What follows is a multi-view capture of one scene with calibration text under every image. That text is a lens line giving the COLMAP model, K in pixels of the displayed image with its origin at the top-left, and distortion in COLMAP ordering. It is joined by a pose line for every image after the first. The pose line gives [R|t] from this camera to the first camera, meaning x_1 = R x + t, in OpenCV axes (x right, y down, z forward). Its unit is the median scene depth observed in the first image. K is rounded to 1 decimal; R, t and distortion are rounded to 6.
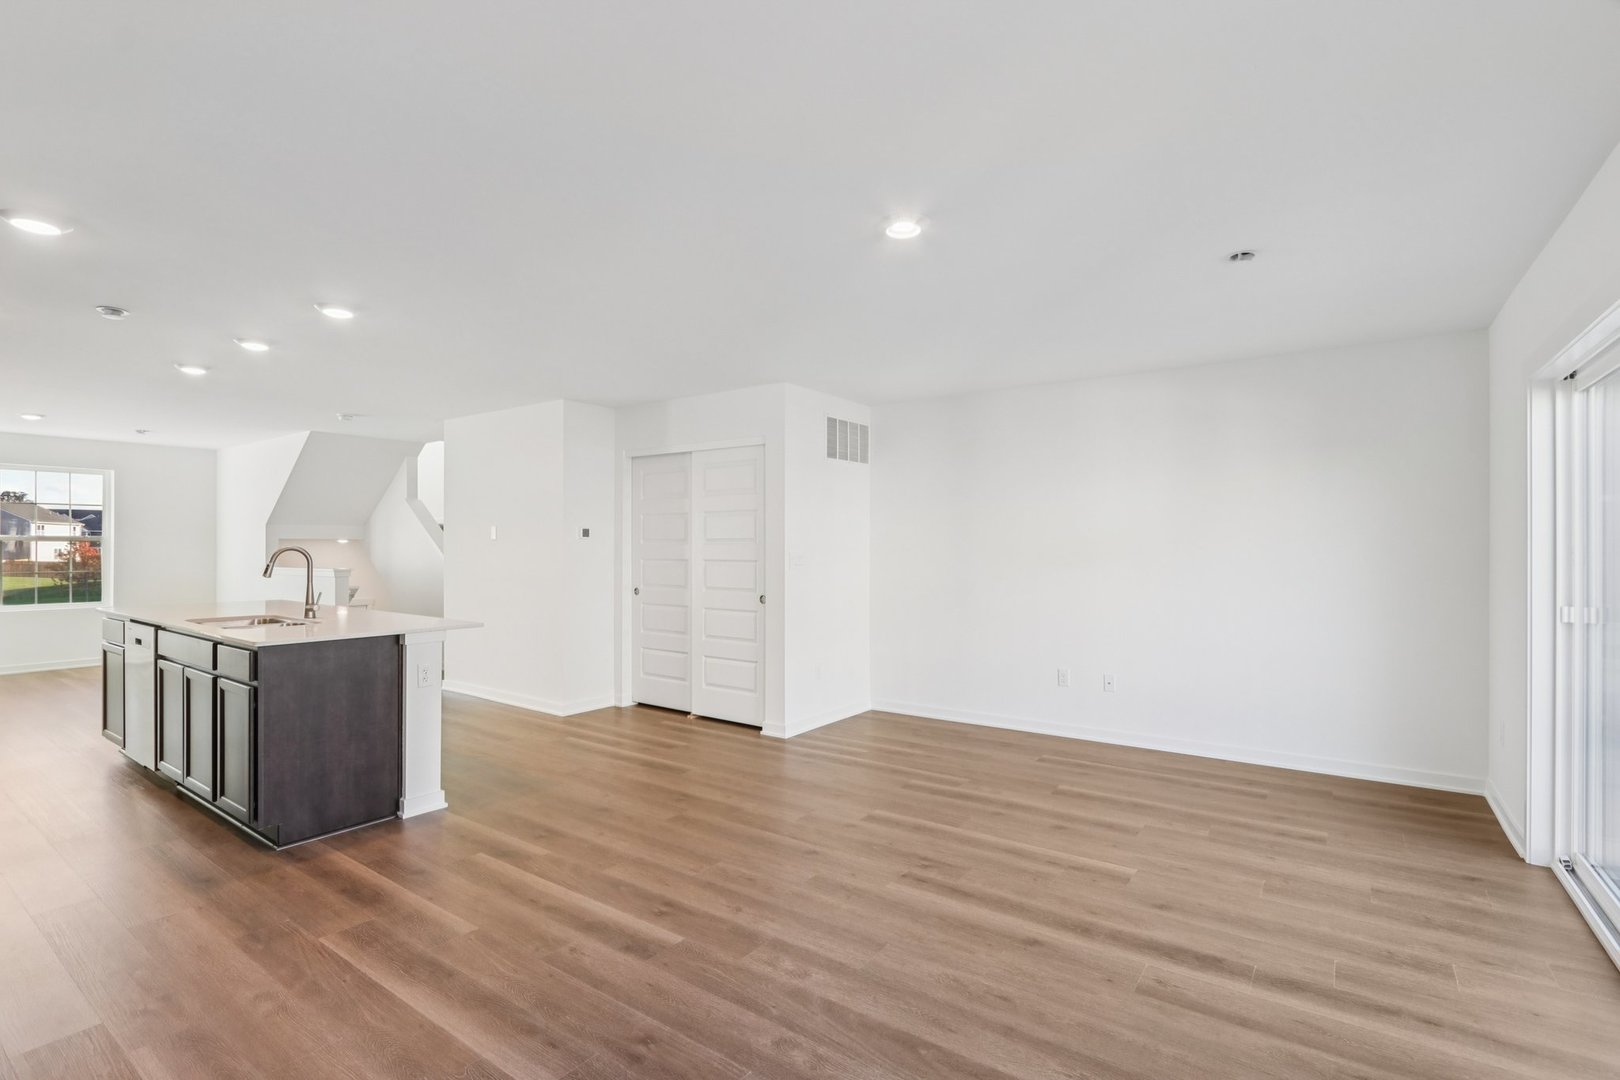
lens RADIAL K [[744.9, 0, 816.0], [0, 744.9, 544.2], [0, 0, 1]] dist [-0.022418, 0.002793]
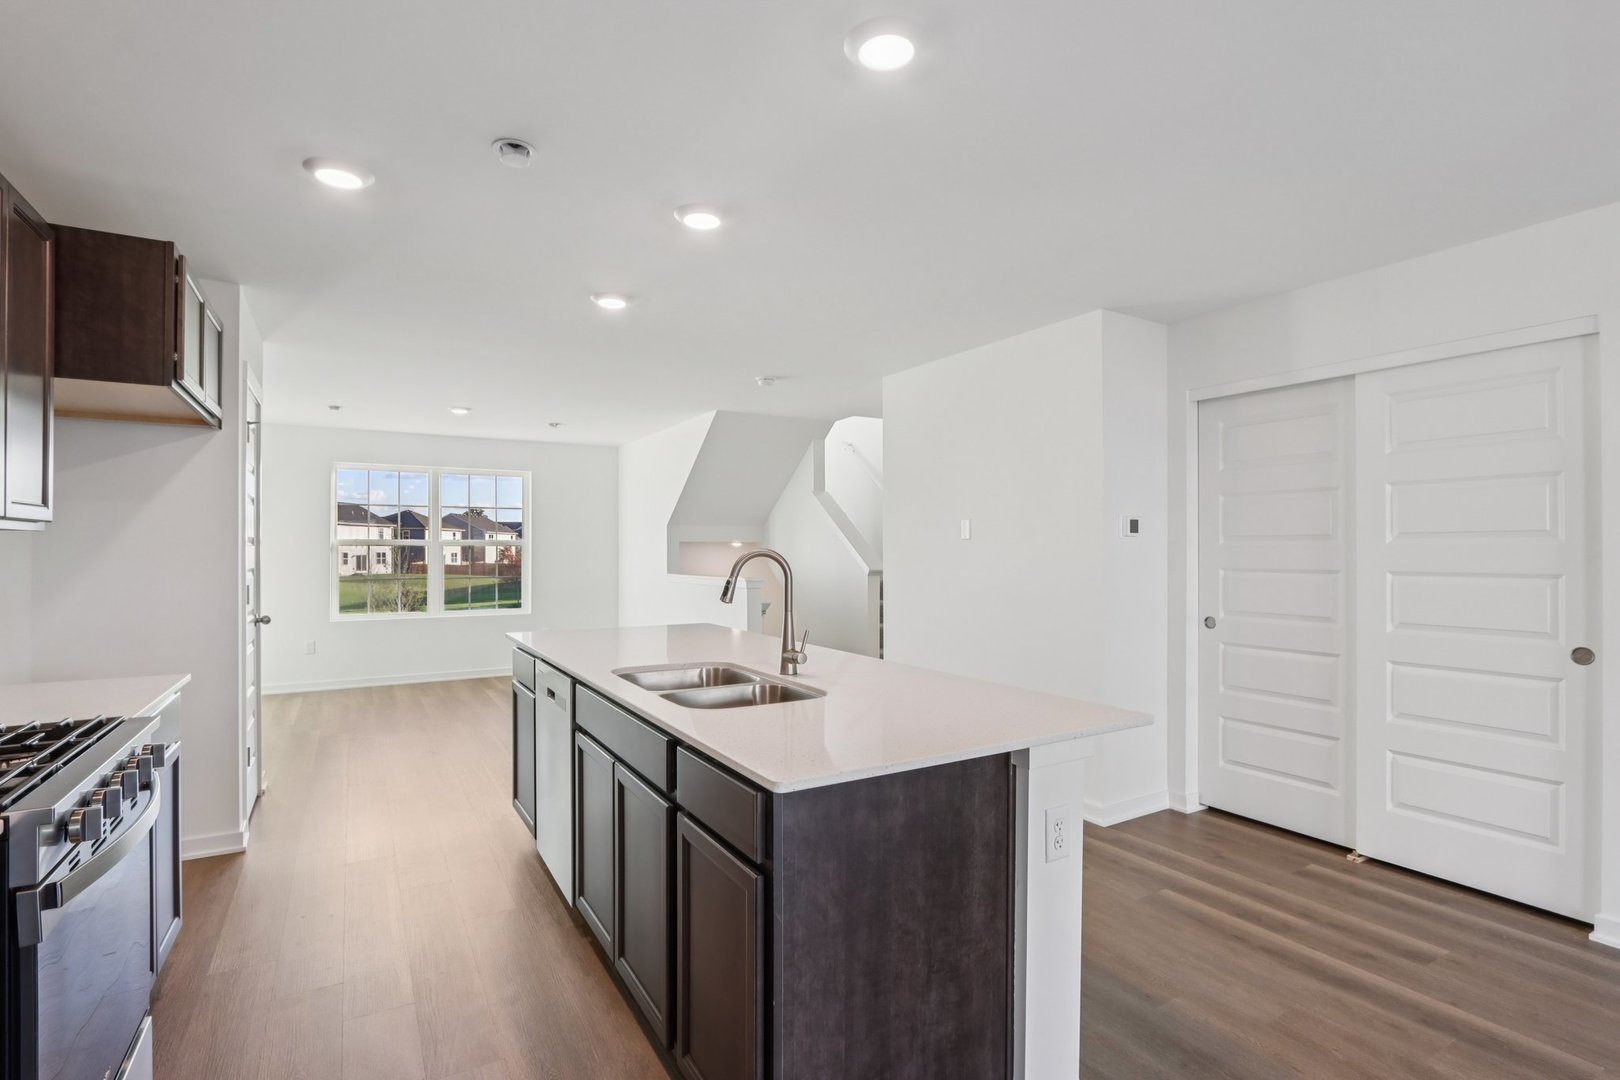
lens RADIAL K [[744.9, 0, 811.6], [0, 744.9, 539.2], [0, 0, 1]] dist [-0.022418, 0.002793]
pose [[0.916779, -0.009229, -0.399287, -0.343382], [0.005132, 0.999923, -0.011329, 0.001152], [0.399361, 0.008337, 0.916756, 0.372141]]
